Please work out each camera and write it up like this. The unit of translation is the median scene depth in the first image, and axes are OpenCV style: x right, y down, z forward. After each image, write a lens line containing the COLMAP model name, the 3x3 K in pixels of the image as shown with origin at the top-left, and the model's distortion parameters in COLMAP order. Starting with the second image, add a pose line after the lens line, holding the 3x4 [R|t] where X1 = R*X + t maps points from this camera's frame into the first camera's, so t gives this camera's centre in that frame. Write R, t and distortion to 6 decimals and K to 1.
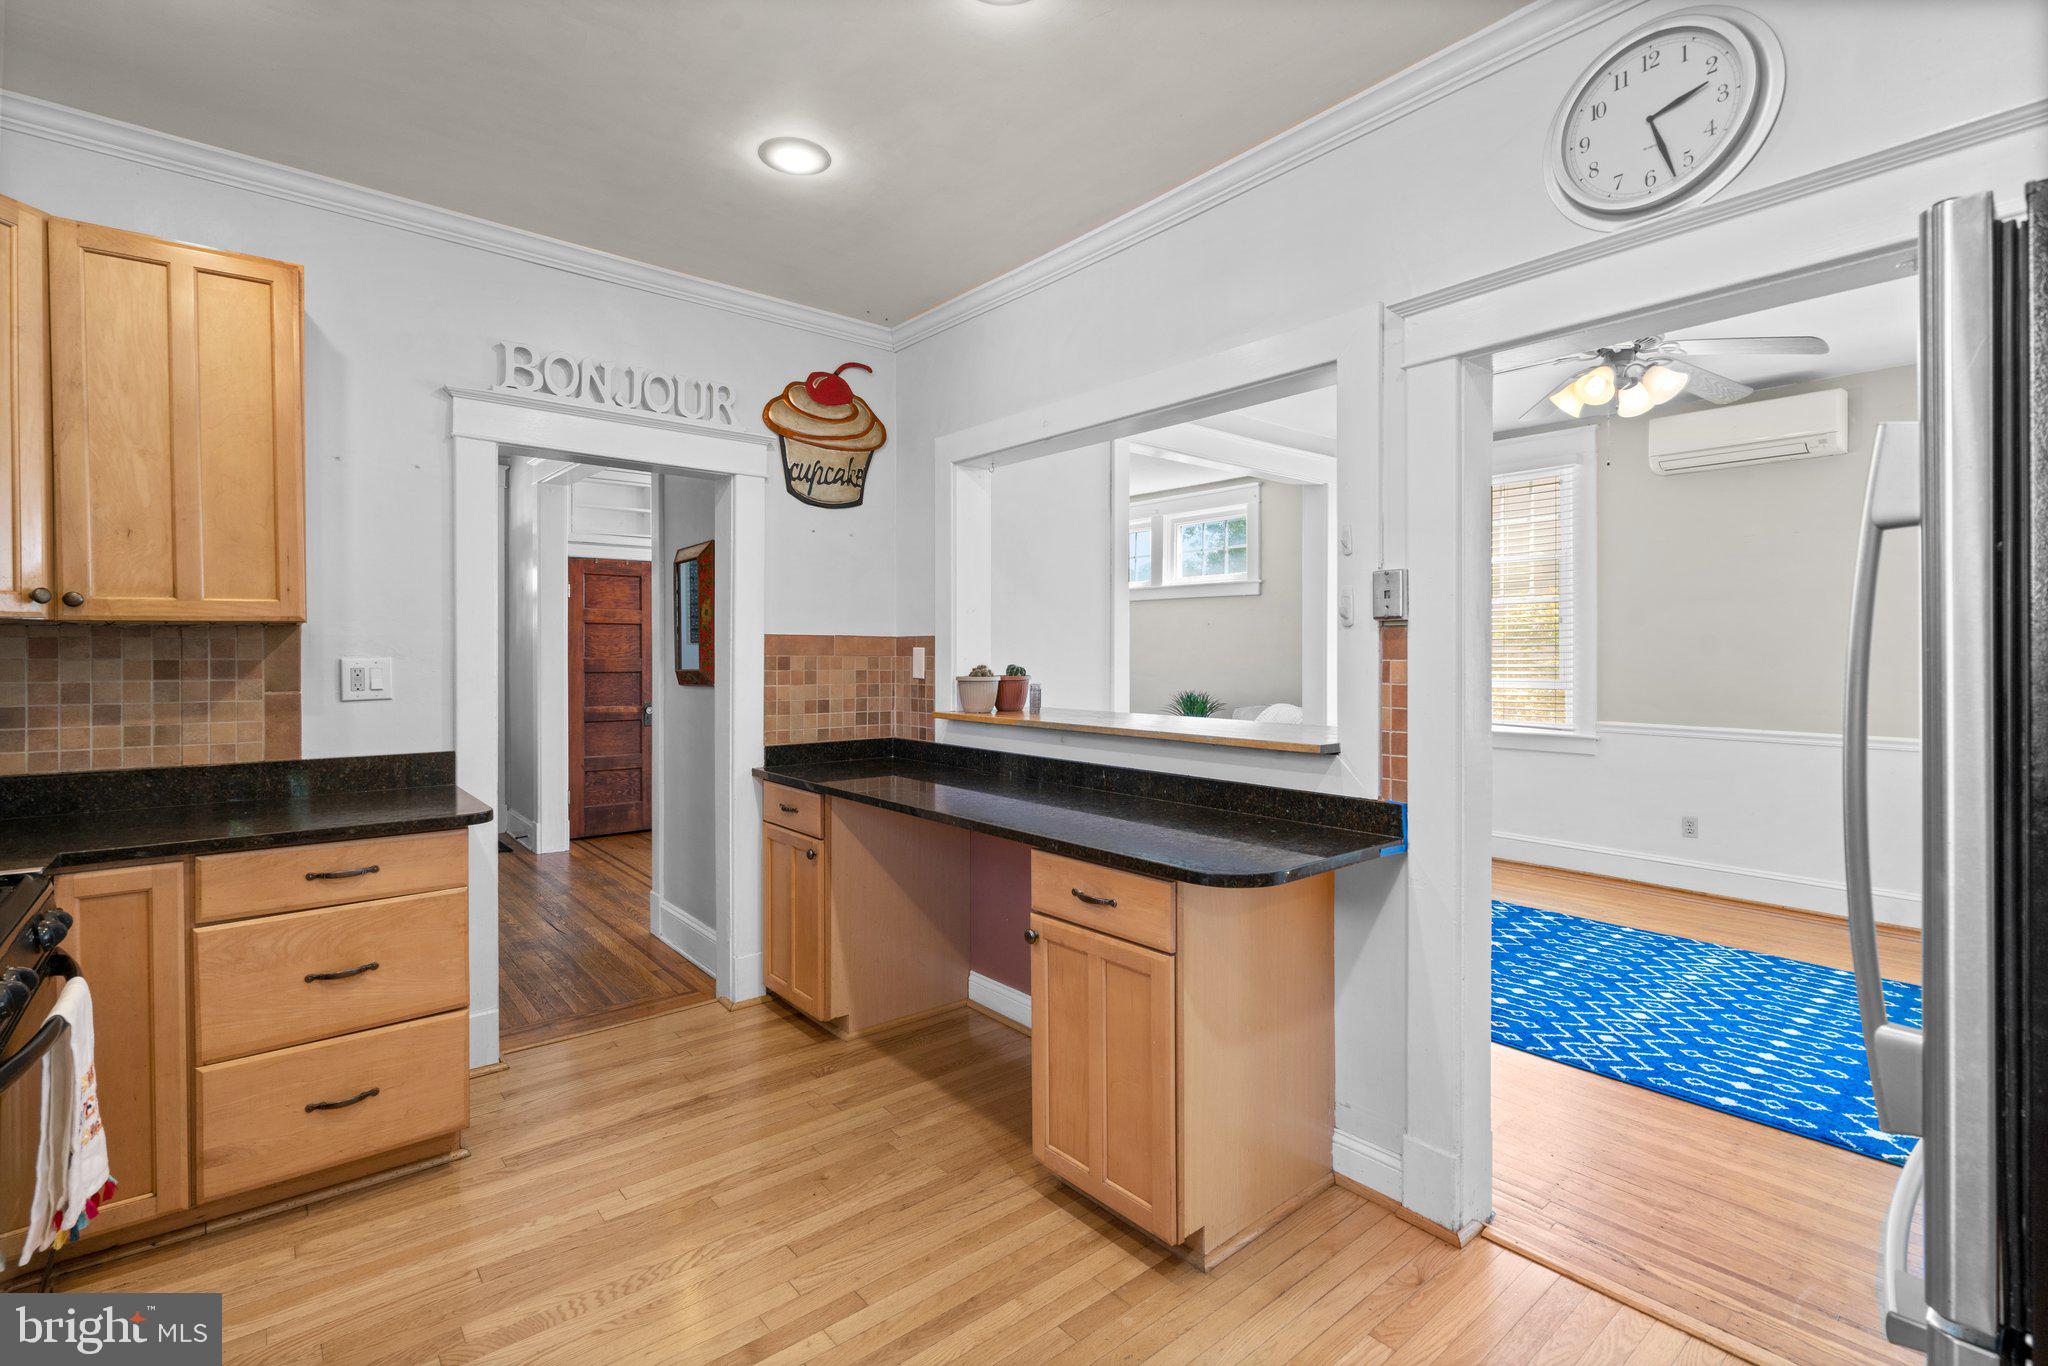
lens RADIAL K [[936.4, 0, 1016.5], [0, 936.4, 655.8], [0, 0, 1]] dist [-0.000933, 0.000631]
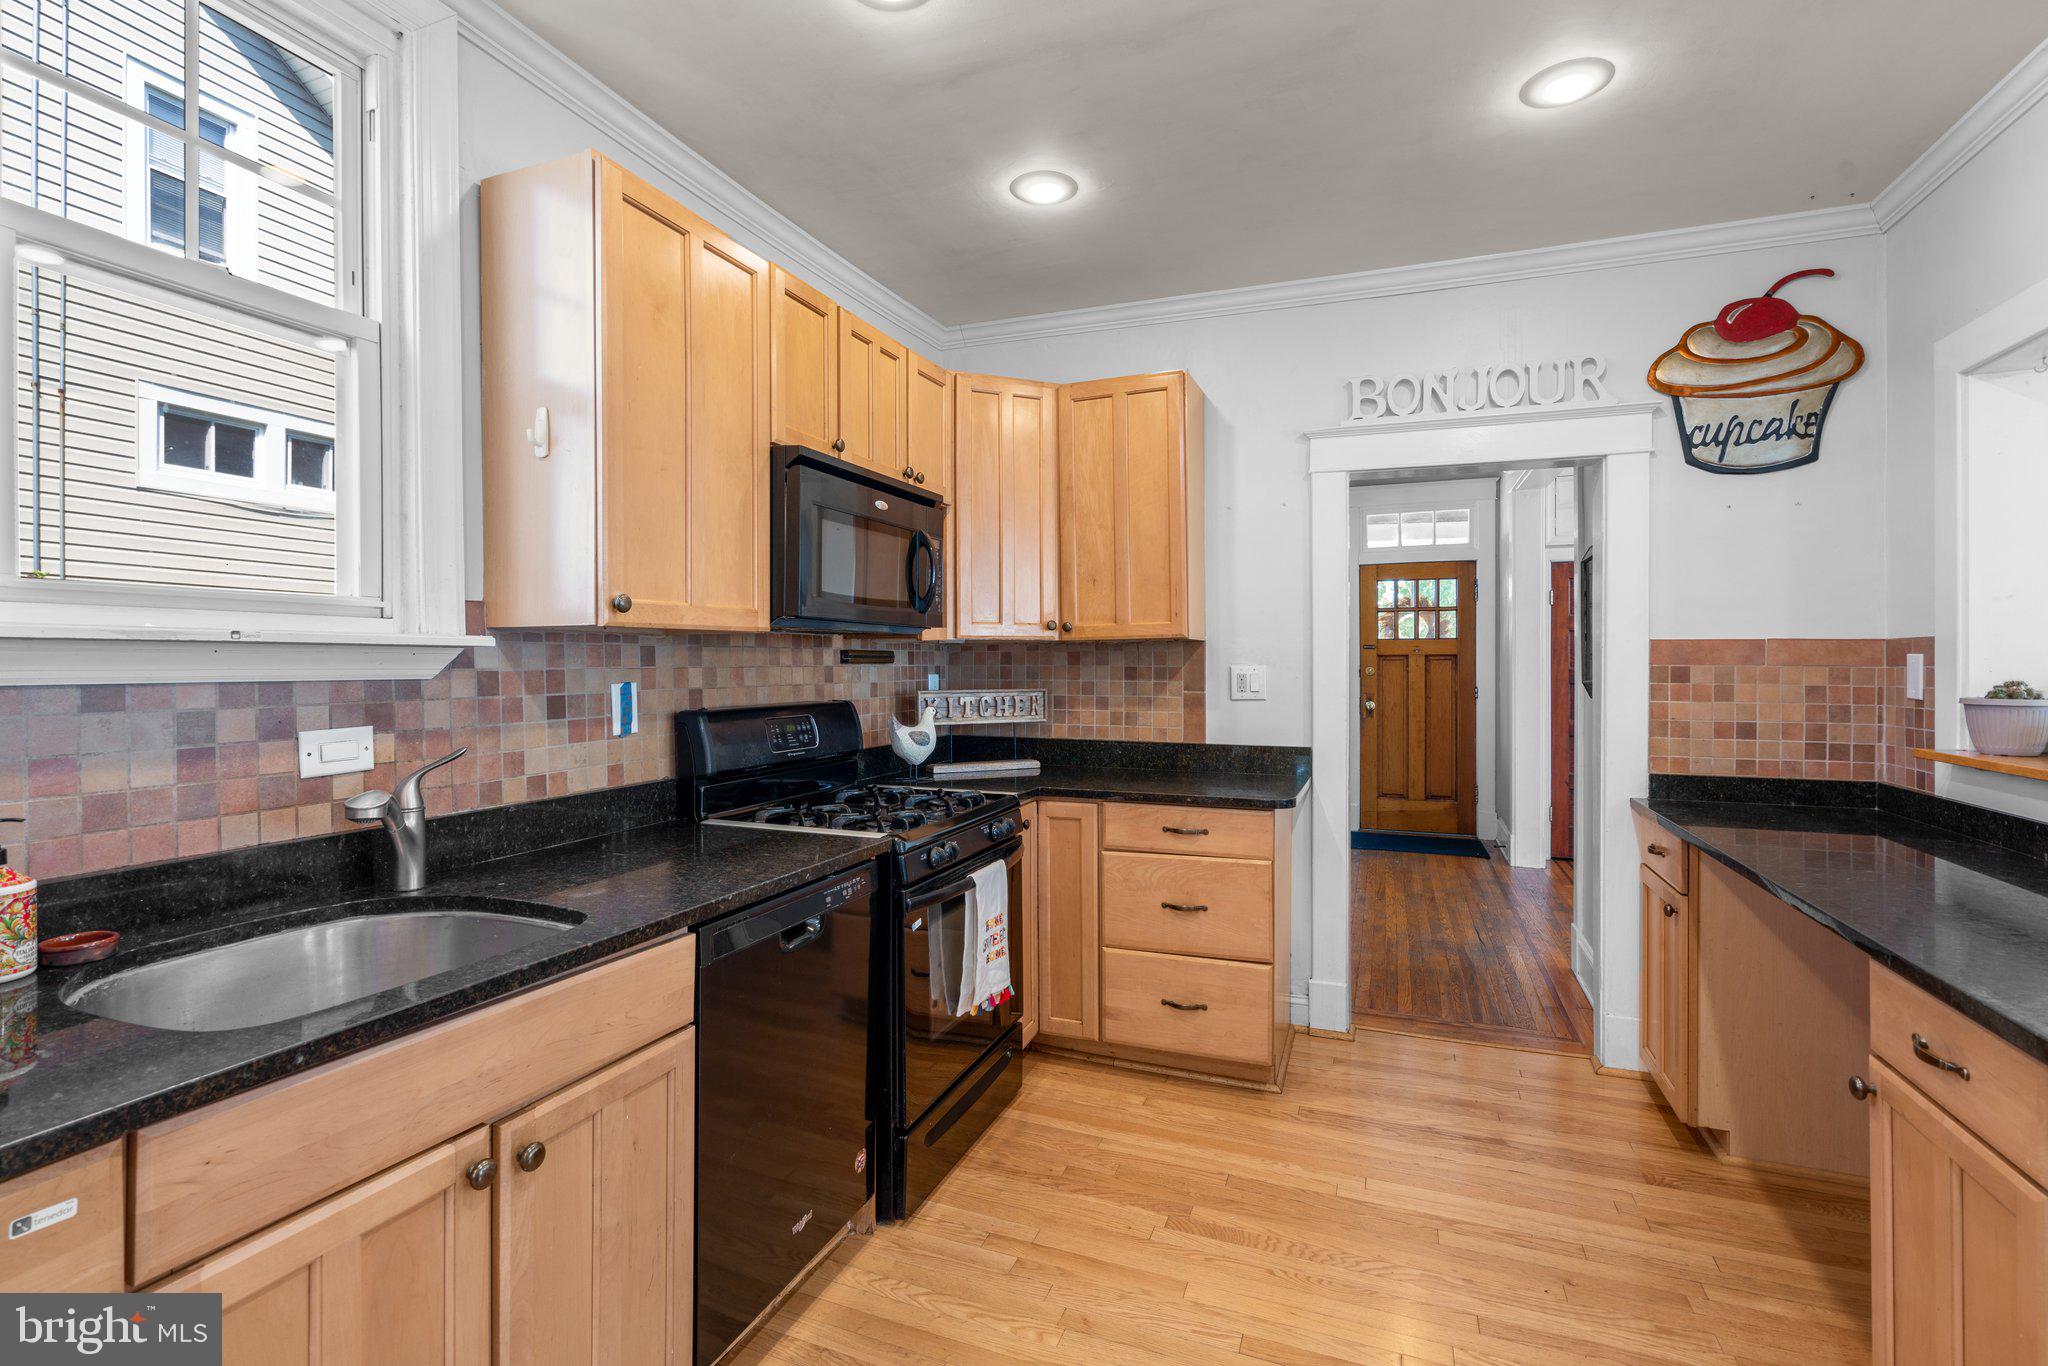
lens RADIAL K [[953.3, 0, 1014.6], [0, 953.3, 665.5], [0, 0, 1]] dist [-0.003339, 0.001148]
pose [[0.479057, 0.002579, -0.877780, 0.200798], [-0.003568, 0.999993, 0.000990, 0.001256], [0.877777, 0.002658, 0.479063, 0.095616]]
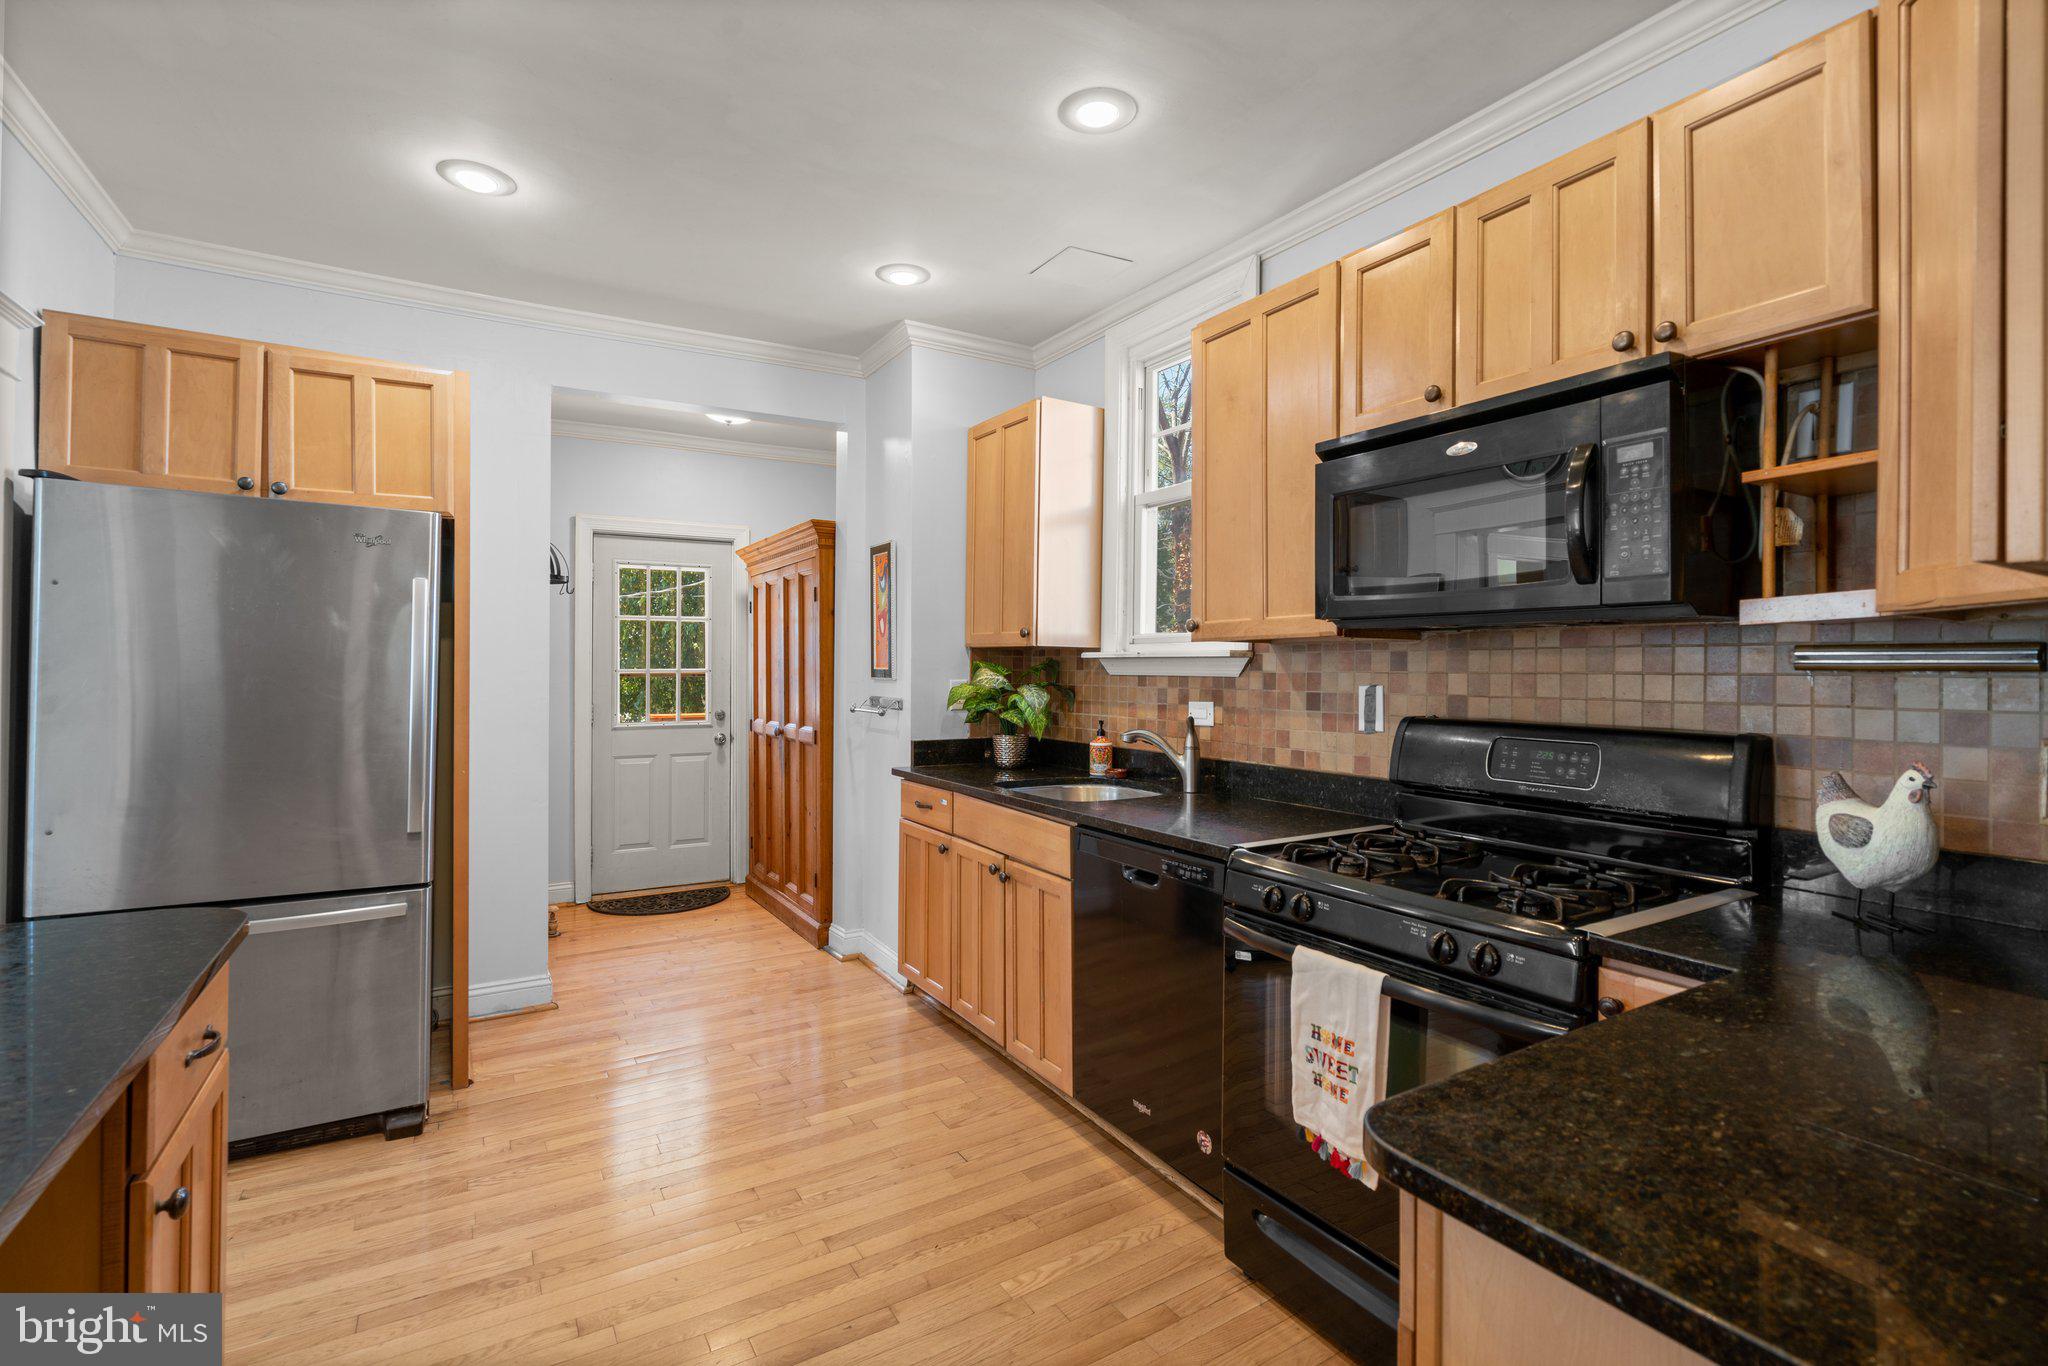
lens RADIAL K [[938.5, 0, 1020.4], [0, 938.5, 662.4], [0, 0, 1]] dist [-0.004763, -0.000295]
pose [[-0.988147, -0.005167, 0.153424, -0.329233], [-0.005505, 0.999983, -0.001773, -0.000142], [-0.153412, -0.002597, -0.988159, 0.904383]]
